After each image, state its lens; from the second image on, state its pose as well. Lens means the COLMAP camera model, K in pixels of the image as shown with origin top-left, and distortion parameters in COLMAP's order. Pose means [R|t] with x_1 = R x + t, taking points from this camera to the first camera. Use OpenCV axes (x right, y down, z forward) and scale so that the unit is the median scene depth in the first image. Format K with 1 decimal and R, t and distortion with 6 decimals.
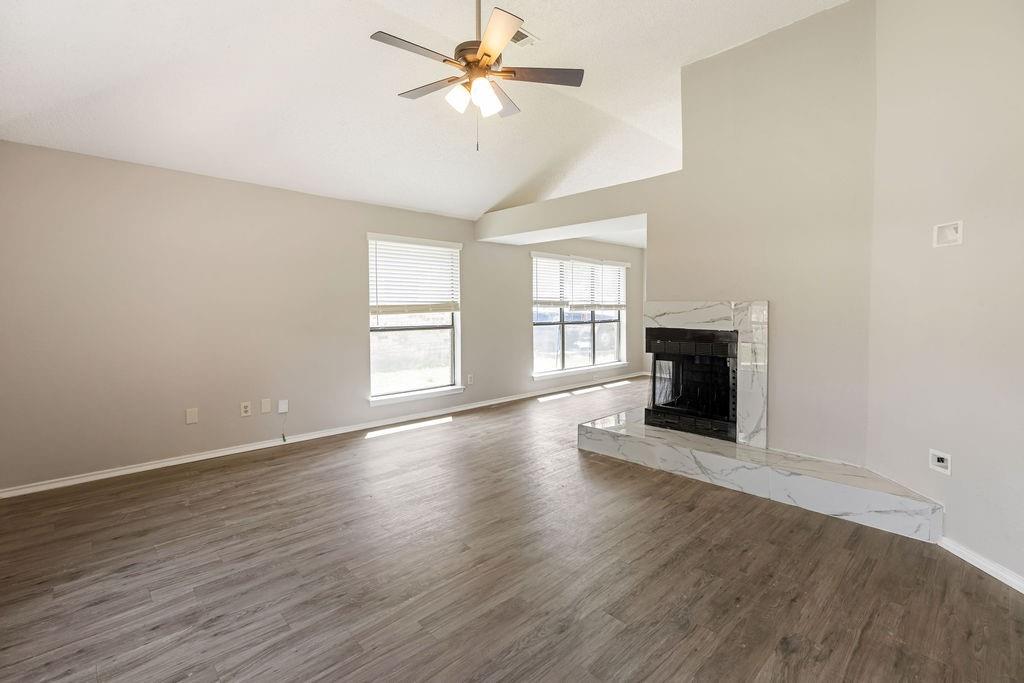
lens RADIAL K [[465.9, 0, 512.0], [0, 465.9, 341.5], [0, 0, 1]] dist [0.001364, -0.000066]
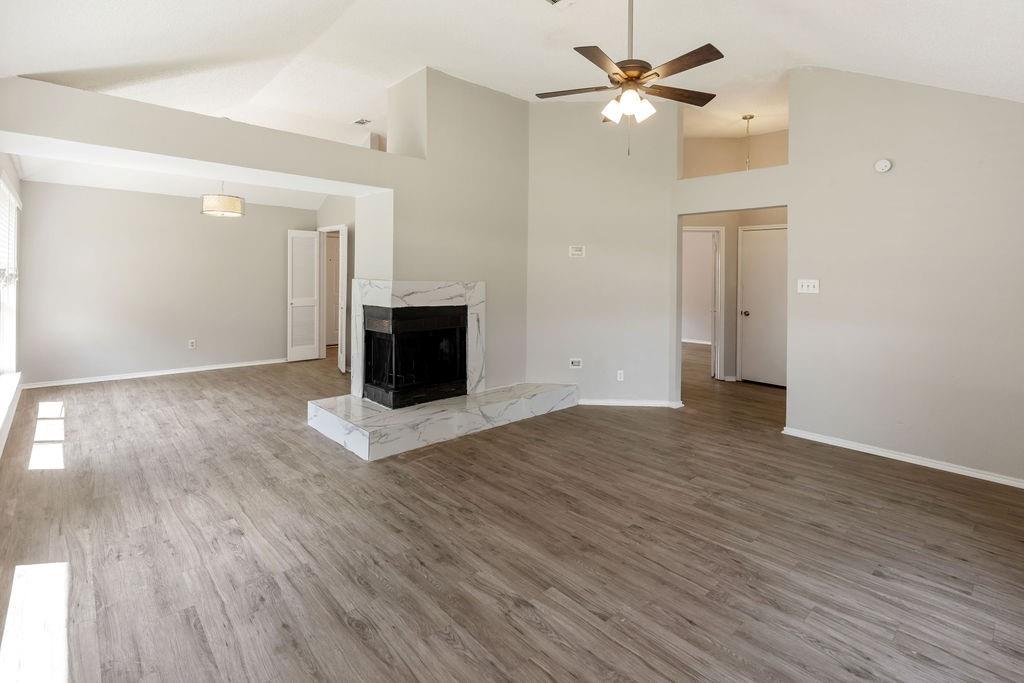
lens RADIAL K [[487.2, 0, 515.8], [0, 487.2, 283.6], [0, 0, 1]] dist [-0.002041, -0.000739]
pose [[0.015954, -0.015762, 0.999748, -1.228154], [0.057684, 0.998225, 0.014817, -0.137722], [-0.998207, 0.057434, 0.016835, 1.255813]]
